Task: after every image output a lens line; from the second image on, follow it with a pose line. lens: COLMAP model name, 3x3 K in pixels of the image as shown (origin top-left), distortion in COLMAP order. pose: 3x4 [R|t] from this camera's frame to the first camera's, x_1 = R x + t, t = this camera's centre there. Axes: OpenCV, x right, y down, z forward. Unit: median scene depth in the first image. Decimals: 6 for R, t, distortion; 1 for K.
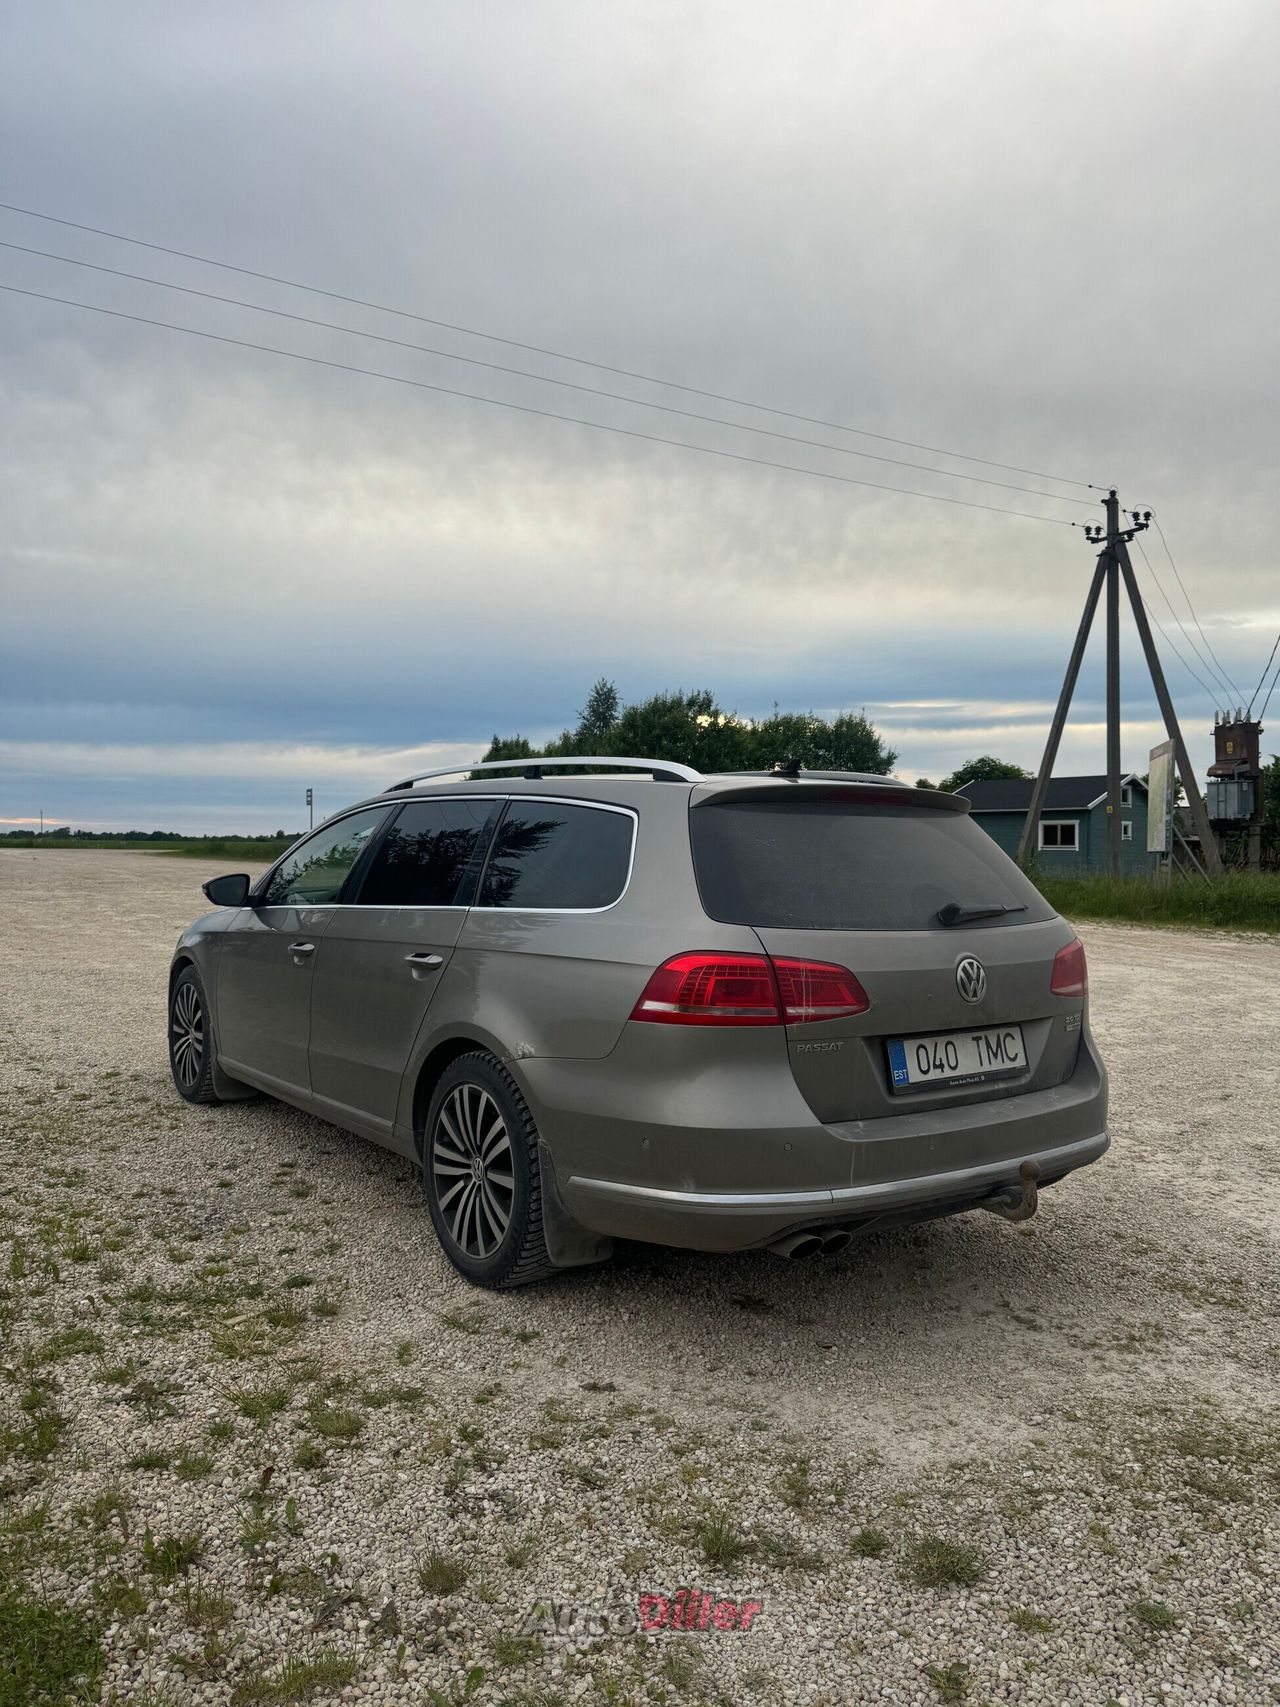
lens RADIAL K [[1193.4, 0, 636.0], [0, 1193.4, 856.9], [0, 0, 1]] dist [0.023254, -0.023868]
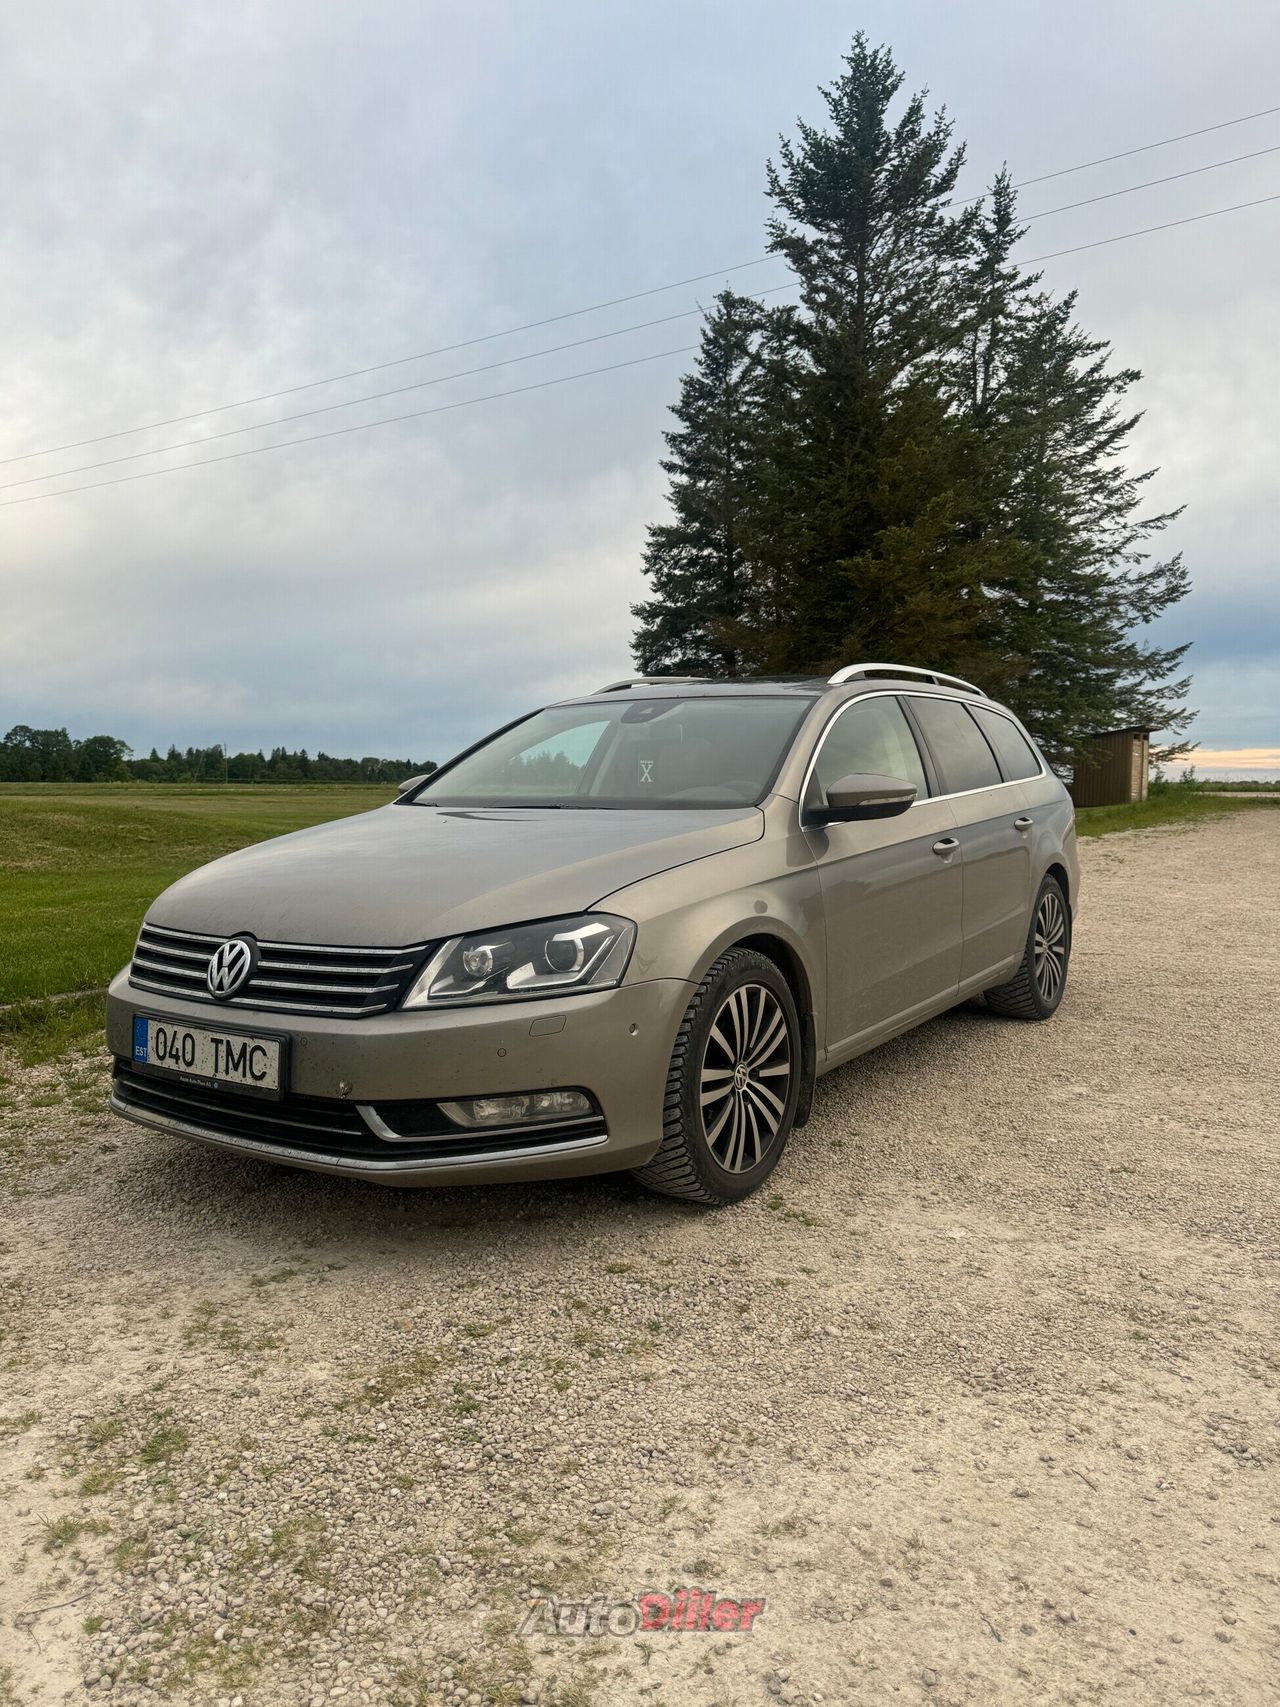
lens RADIAL K [[1193.4, 0, 636.6], [0, 1193.4, 836.7], [0, 0, 1]] dist [0.023254, -0.023868]
pose [[0.307941, 0.018178, -0.951232, 1.167875], [0.002398, 0.999799, 0.019882, 0.073874], [0.951402, -0.008404, 0.307836, 0.987192]]
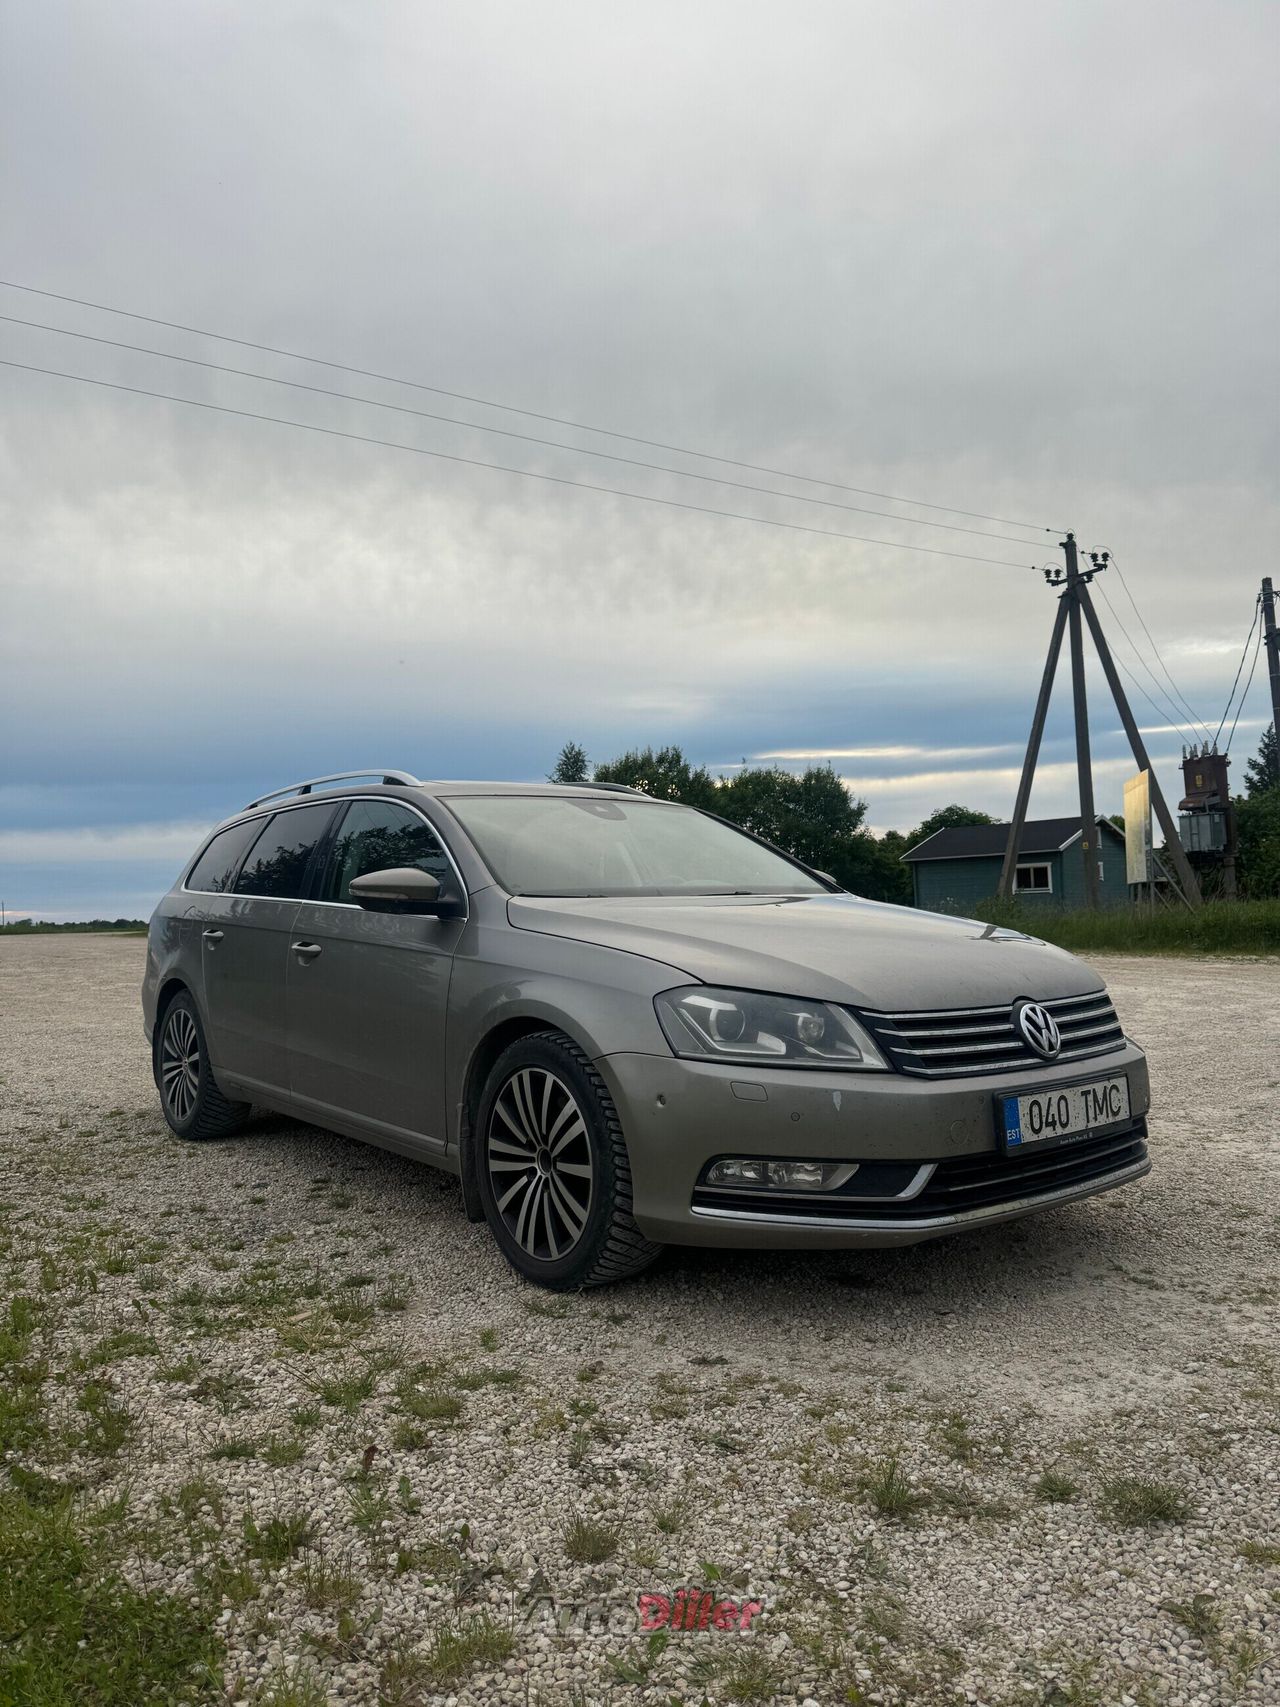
lens RADIAL K [[1193.4, 0, 634.7], [0, 1193.4, 860.3], [0, 0, 1]] dist [0.023254, -0.023868]
pose [[0.998901, -0.039242, 0.025619, -0.083404], [0.040541, 0.997807, -0.052325, 0.092366], [-0.023510, 0.053307, 0.998301, 0.058321]]
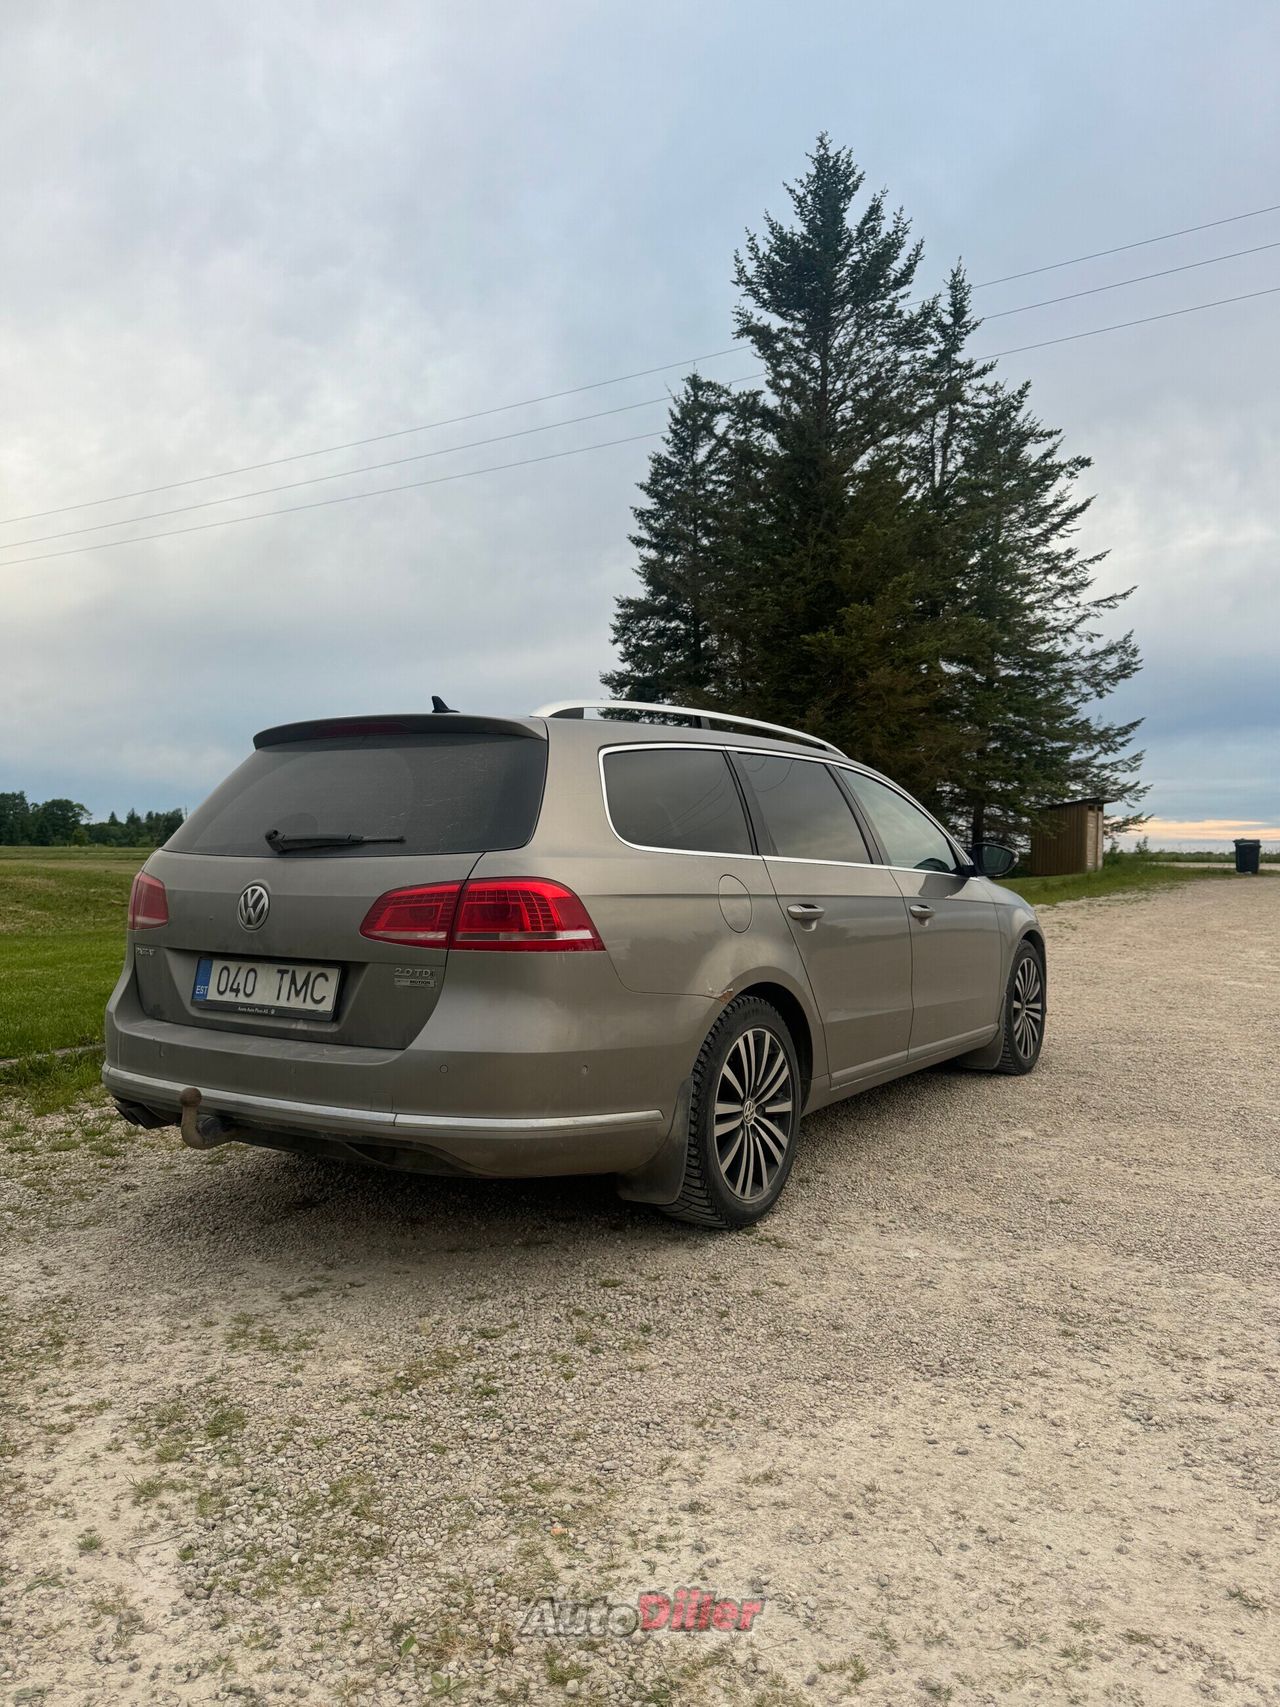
lens RADIAL K [[1193.4, 0, 647.6], [0, 1193.4, 851.4], [0, 0, 1]] dist [0.023254, -0.023868]
pose [[0.344022, -0.021537, -0.938715, 1.269317], [-0.003034, 0.999706, -0.024048, 0.076701], [0.938957, 0.011122, 0.343855, 0.931162]]
